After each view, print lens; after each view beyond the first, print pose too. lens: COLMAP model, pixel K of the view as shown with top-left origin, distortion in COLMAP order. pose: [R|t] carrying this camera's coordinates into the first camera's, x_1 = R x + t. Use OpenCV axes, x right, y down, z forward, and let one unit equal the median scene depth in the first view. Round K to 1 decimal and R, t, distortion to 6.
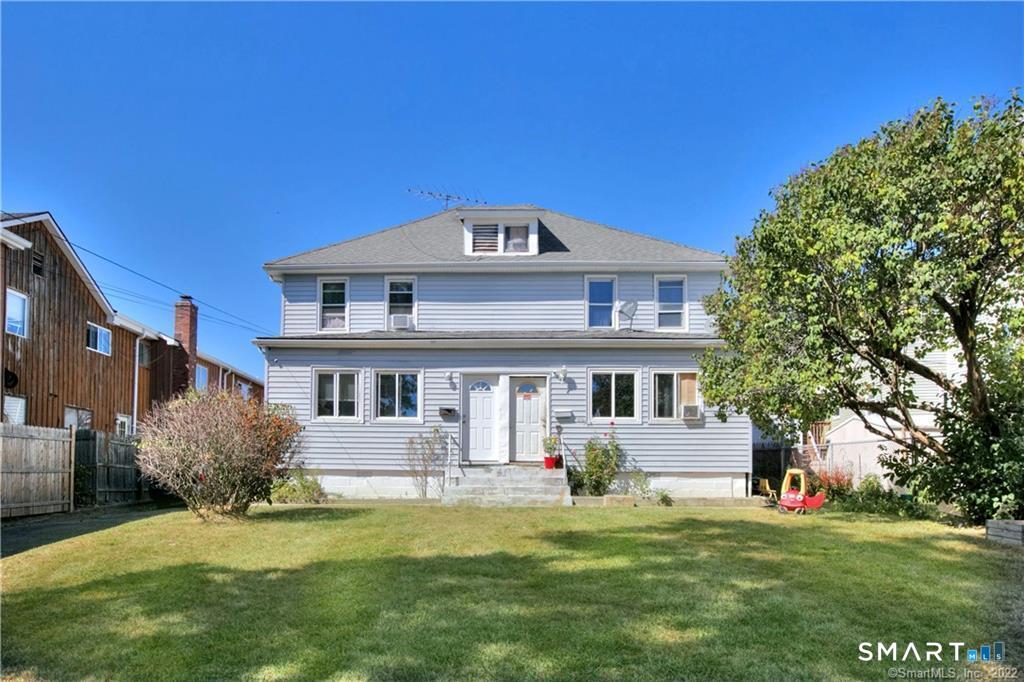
lens RADIAL K [[596.9, 0, 507.9], [0, 596.9, 315.2], [0, 0, 1]] dist [-0.024523, 0.000478]
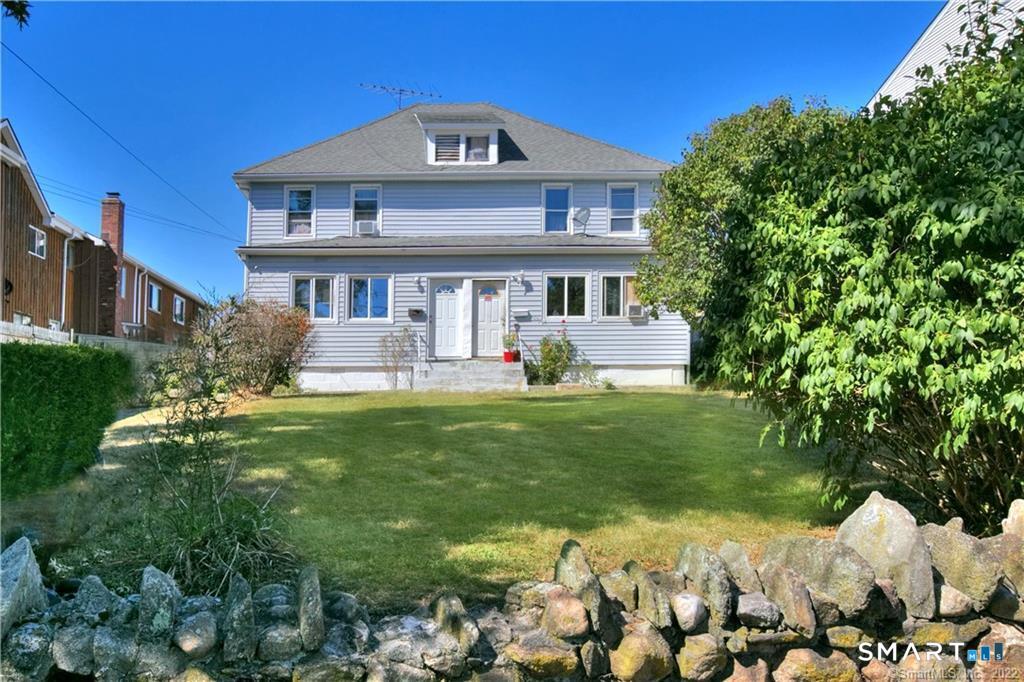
lens RADIAL K [[800.0, 0, 512.0], [0, 800.0, 341.0], [0, 0, 1]] dist [0.000177, 0.000732]
pose [[0.996305, -0.013044, 0.084885, -0.049036], [-0.003675, 0.981016, 0.193891, -0.070095], [-0.085803, -0.193486, 0.977344, -0.446194]]
